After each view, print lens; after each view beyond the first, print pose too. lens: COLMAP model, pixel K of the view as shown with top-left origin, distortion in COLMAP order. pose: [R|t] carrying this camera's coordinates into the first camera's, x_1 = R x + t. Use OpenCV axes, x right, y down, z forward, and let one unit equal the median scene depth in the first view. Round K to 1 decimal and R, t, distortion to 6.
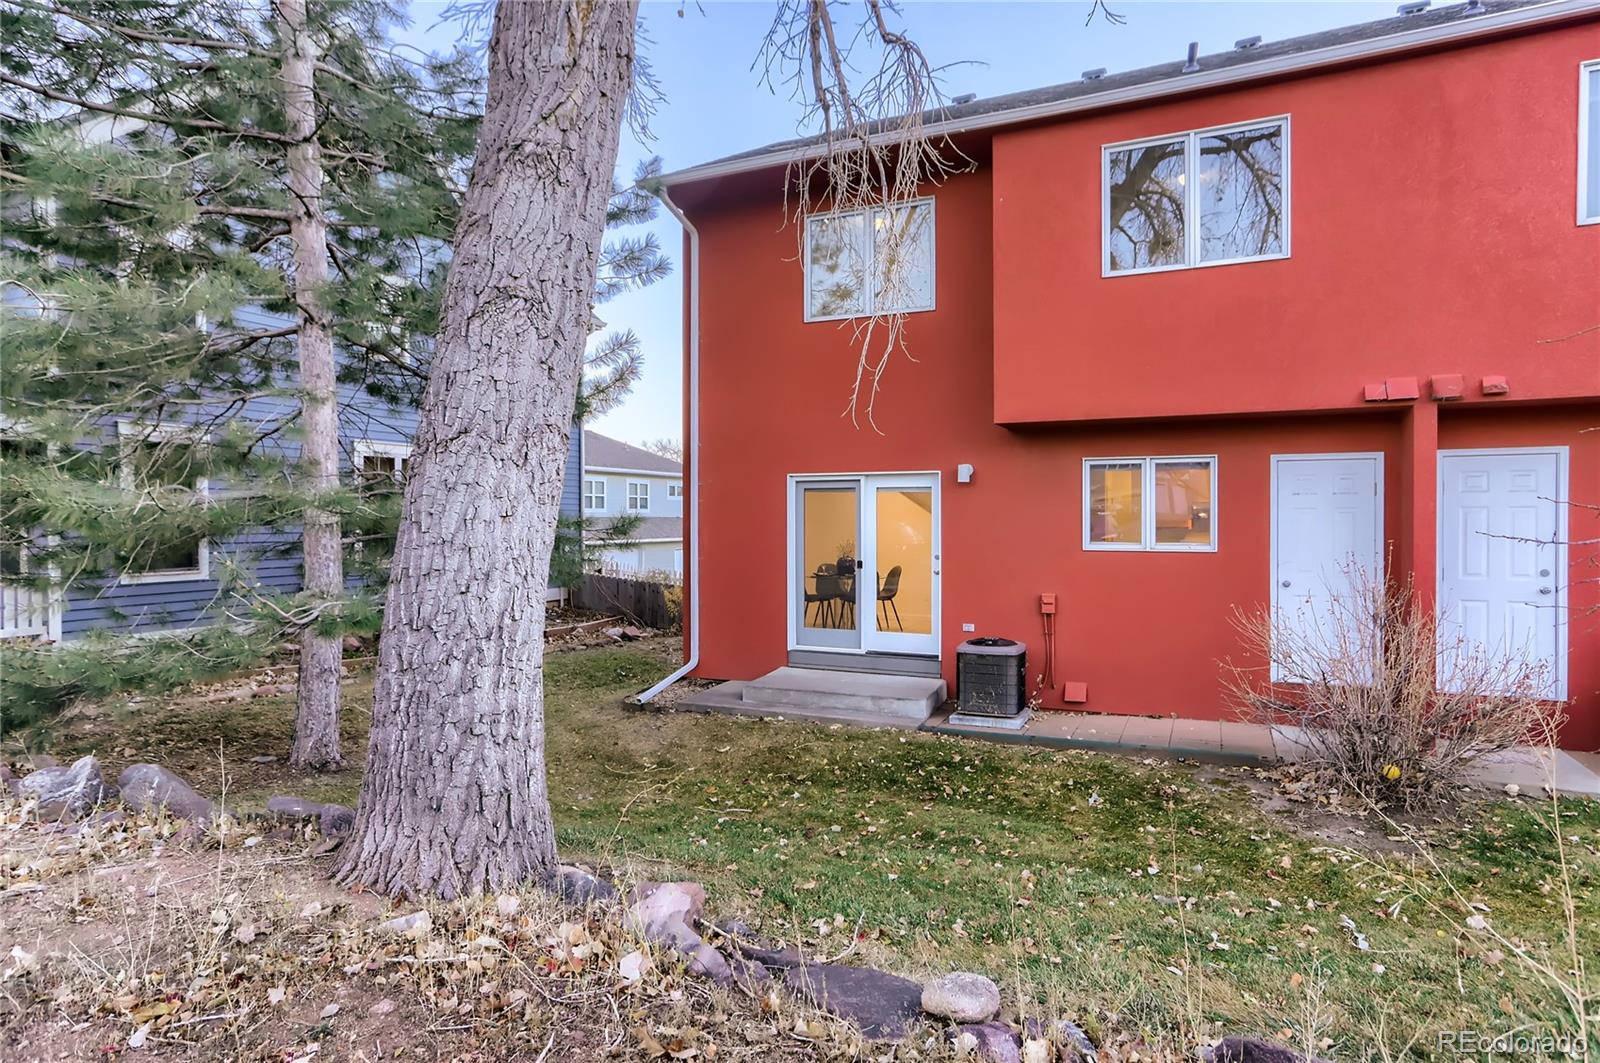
lens RADIAL K [[974.8, 0, 798.6], [0, 974.8, 528.2], [0, 0, 1]] dist [-0.003842, -0.000464]
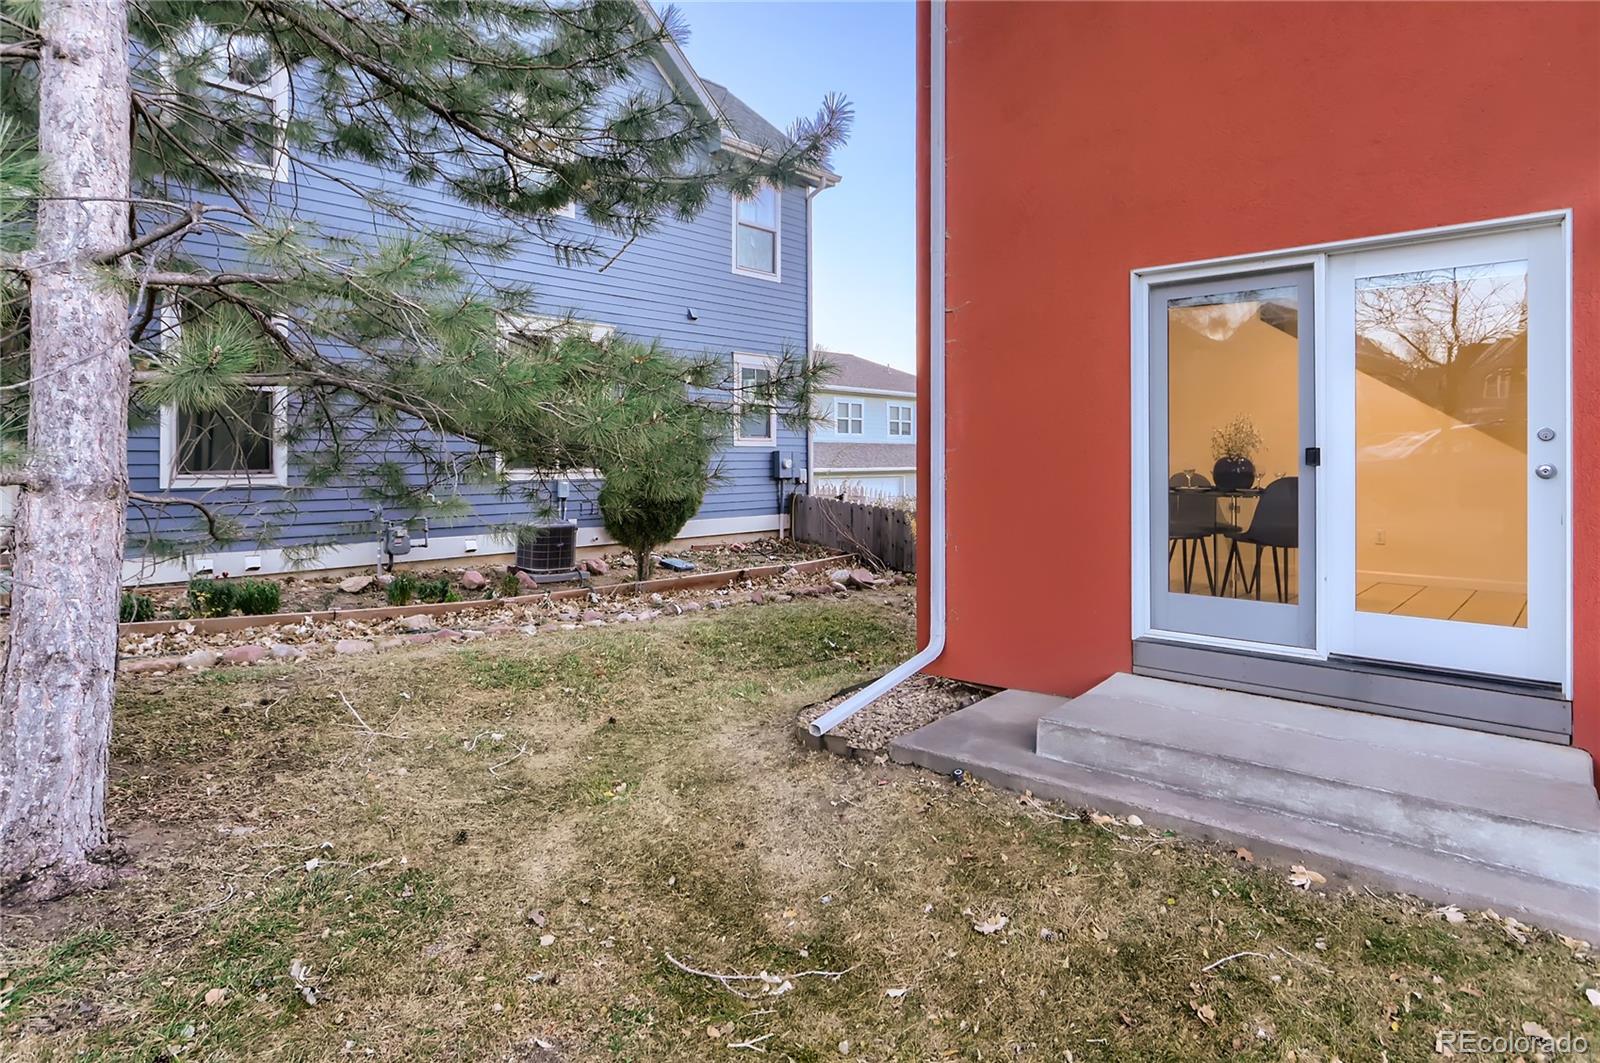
lens RADIAL K [[870.7, 0, 761.7], [0, 870.7, 471.1], [0, 0, 1]] dist [-0.034256, 0.021591]
pose [[0.942052, 0.002951, -0.335455, -0.040729], [-0.003924, 0.999990, -0.002222, 0.045451], [0.335445, 0.003409, 0.942054, 0.550025]]
